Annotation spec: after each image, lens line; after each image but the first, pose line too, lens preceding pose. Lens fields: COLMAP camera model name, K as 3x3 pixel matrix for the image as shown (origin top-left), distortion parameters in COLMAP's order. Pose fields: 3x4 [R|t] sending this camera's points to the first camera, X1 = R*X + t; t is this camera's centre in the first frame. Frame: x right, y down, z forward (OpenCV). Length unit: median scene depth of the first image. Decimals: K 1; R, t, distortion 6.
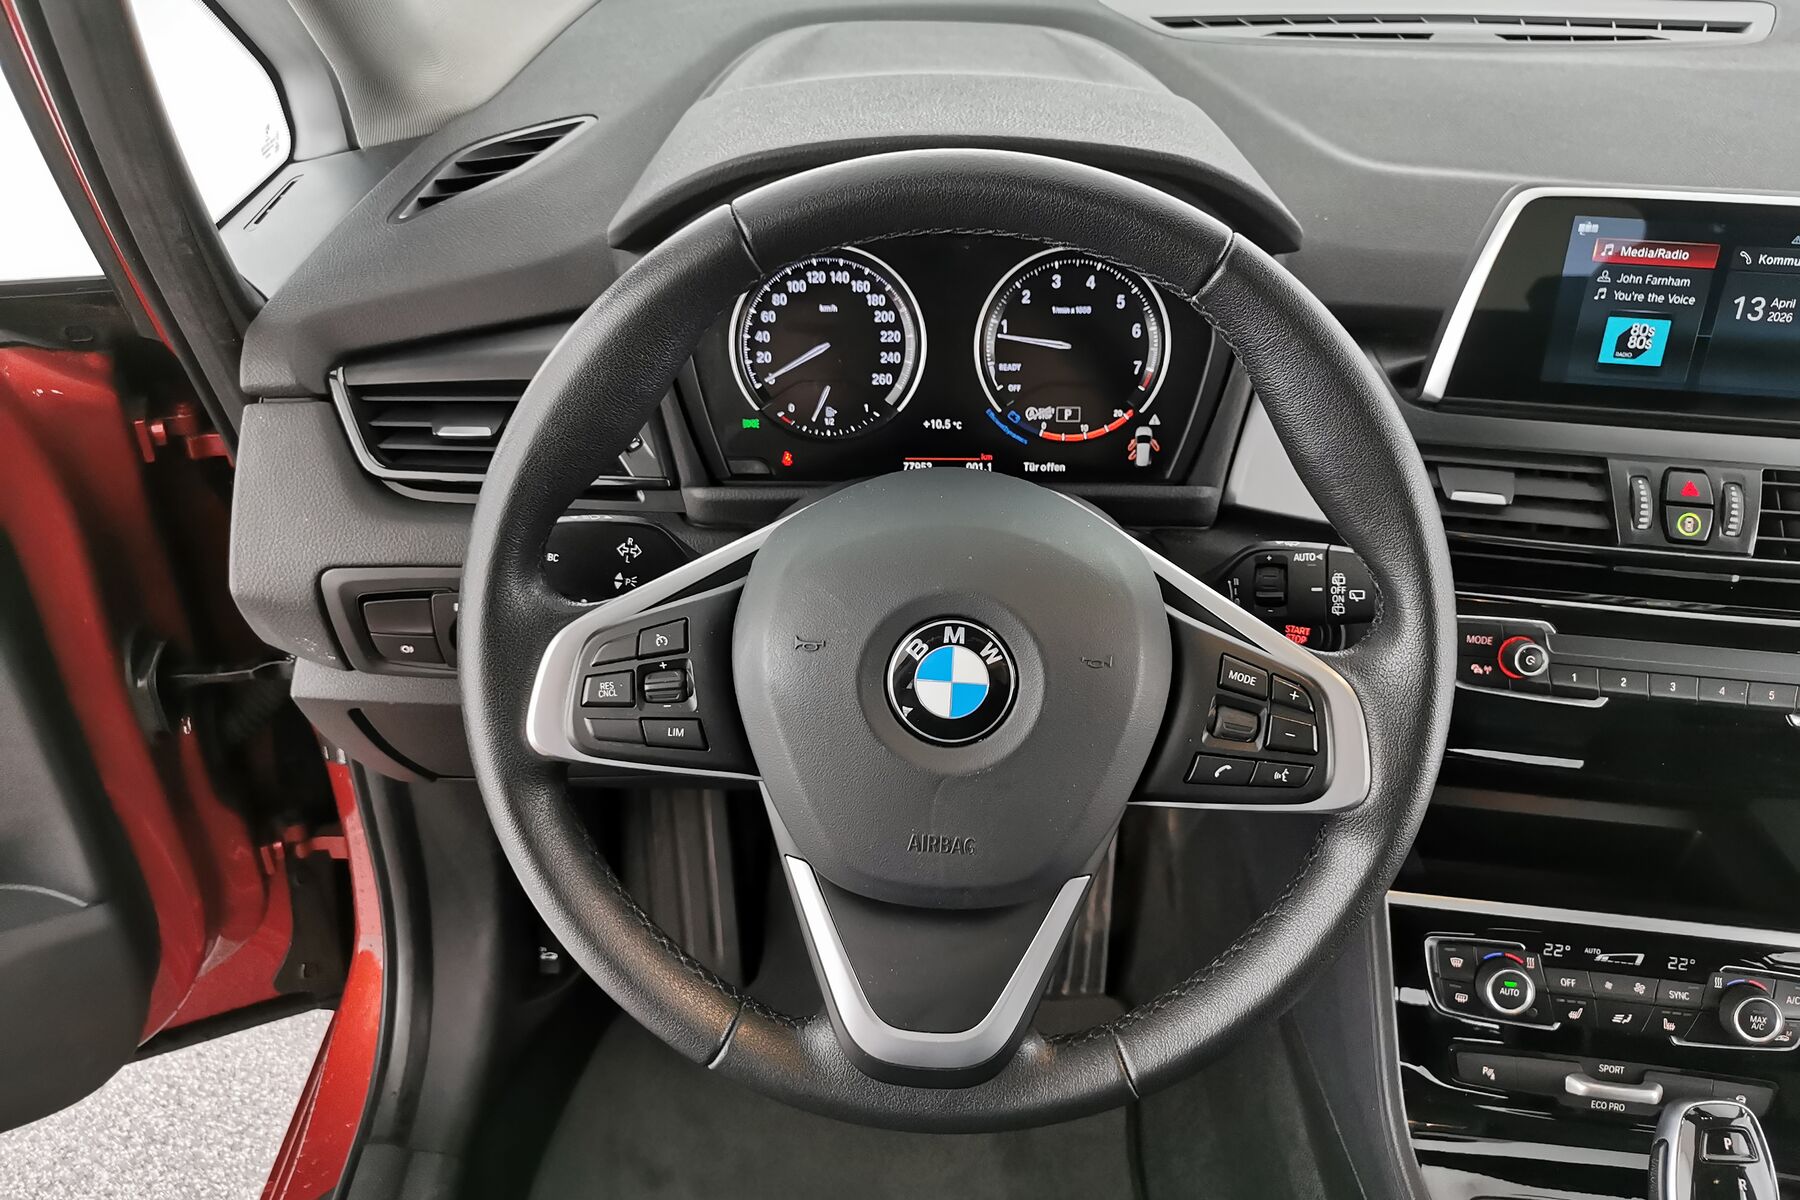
lens RADIAL K [[1401.9, 0, 900.0], [0, 1401.9, 600.0], [0, 0, 1]] dist [0.028825, -0.033823]
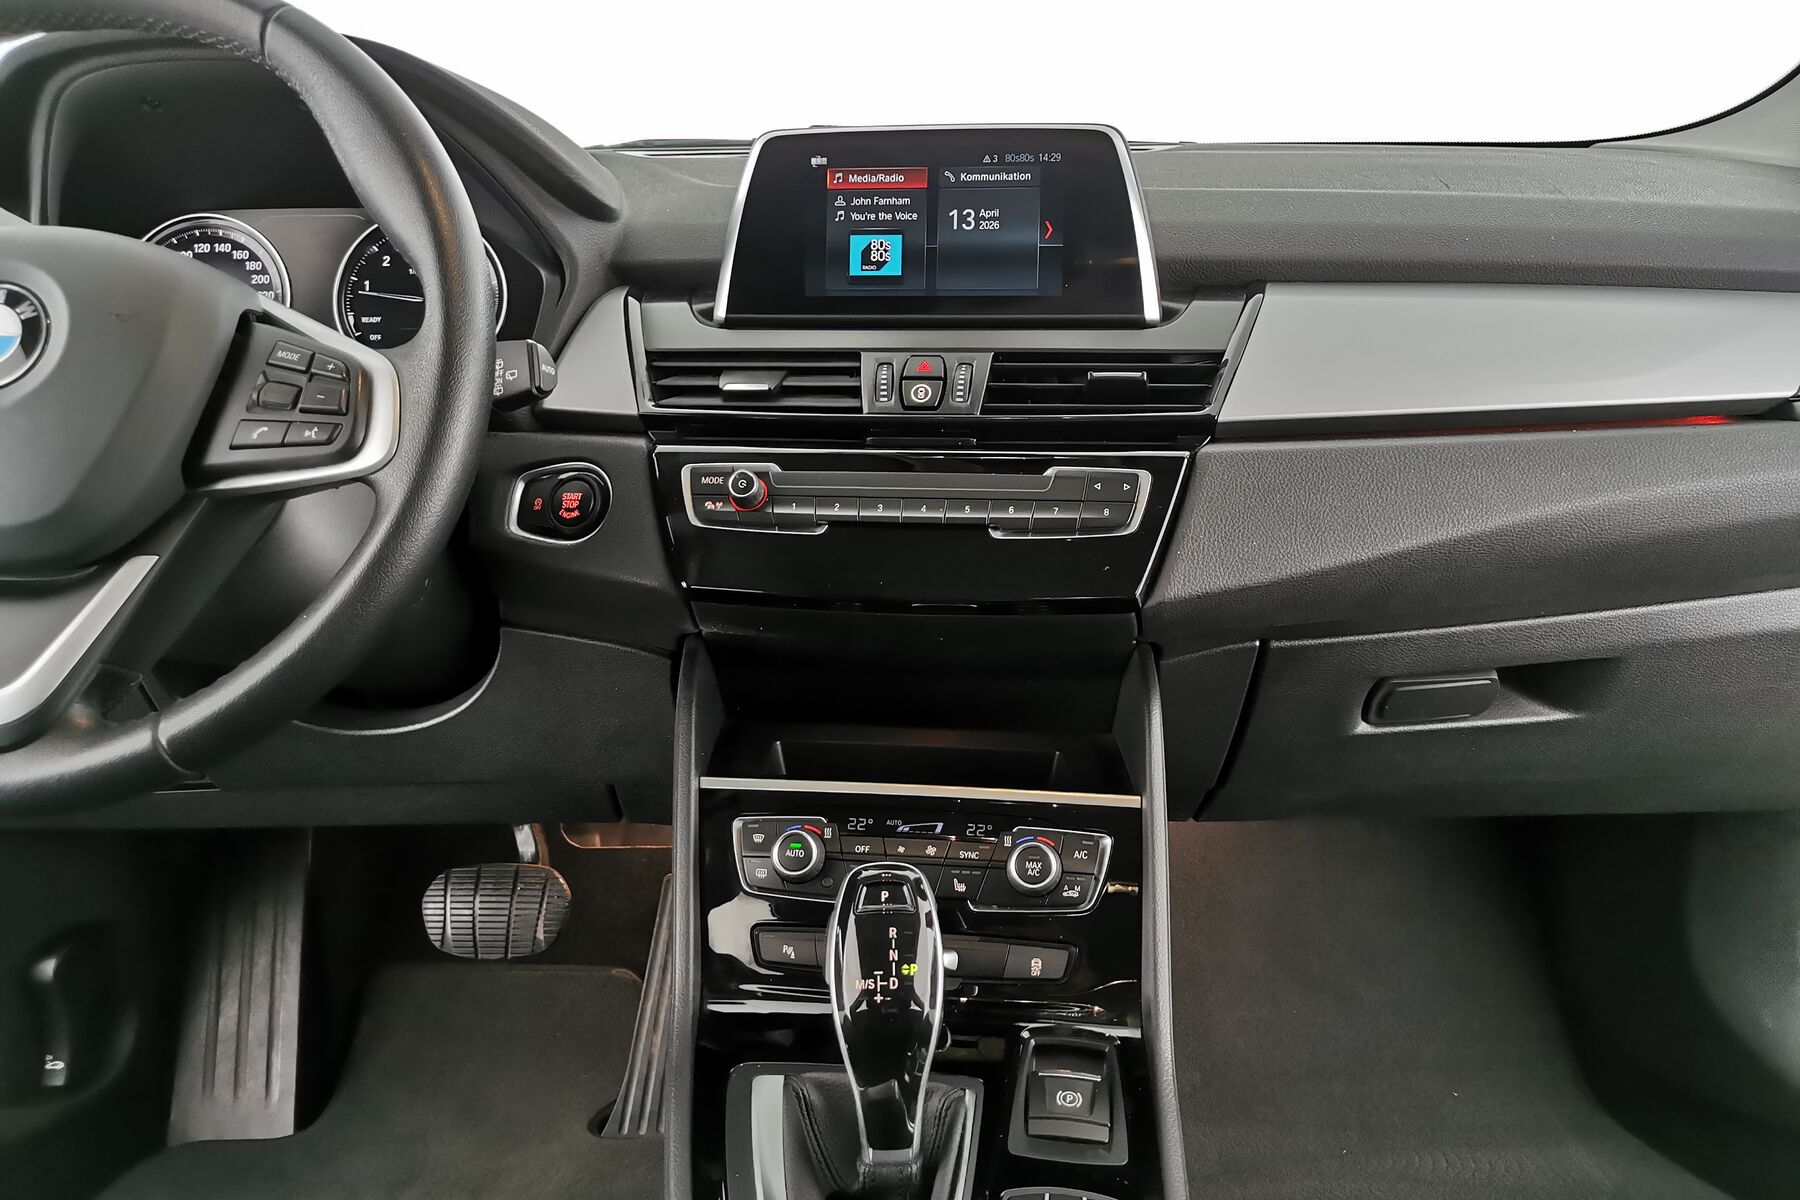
lens RADIAL K [[1389.6, 0, 900.0], [0, 1389.6, 600.0], [0, 0, 1]] dist [0.039666, -0.030719]
pose [[0.999687, -0.022832, -0.010197, 0.515827], [0.018230, 0.944593, -0.327738, 0.427743], [0.017115, 0.327449, 0.944714, 0.021407]]
